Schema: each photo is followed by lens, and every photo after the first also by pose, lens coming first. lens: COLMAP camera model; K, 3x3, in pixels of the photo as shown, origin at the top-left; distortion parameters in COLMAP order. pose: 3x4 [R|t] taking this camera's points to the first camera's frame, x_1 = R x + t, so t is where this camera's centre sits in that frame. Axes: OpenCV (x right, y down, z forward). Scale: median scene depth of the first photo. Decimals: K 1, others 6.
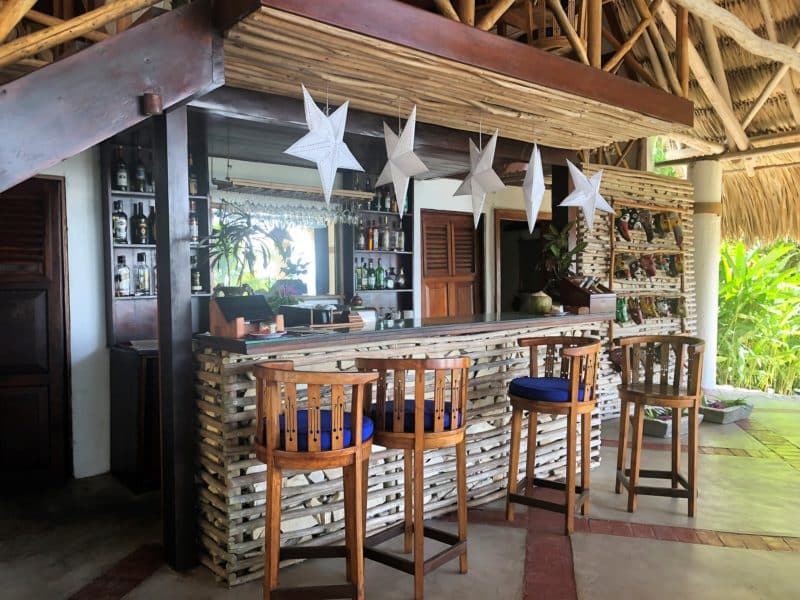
lens RADIAL K [[653.5, 0, 402.3], [0, 653.5, 294.1], [0, 0, 1]] dist [0.004885, -0.009434]
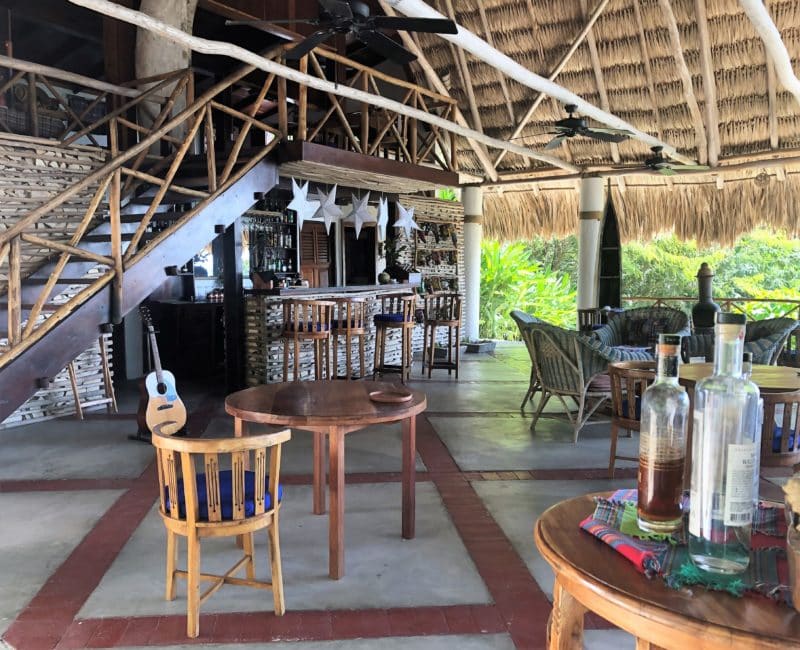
lens RADIAL K [[730.5, 0, 397.4], [0, 730.5, 327.6], [0, 0, 1]] dist [0.090925, 0.000000]
pose [[0.952347, -0.023771, 0.304089, -0.256278], [0.007402, 0.998466, 0.054869, 0.026783], [-0.304927, -0.050003, 0.951062, -0.663421]]
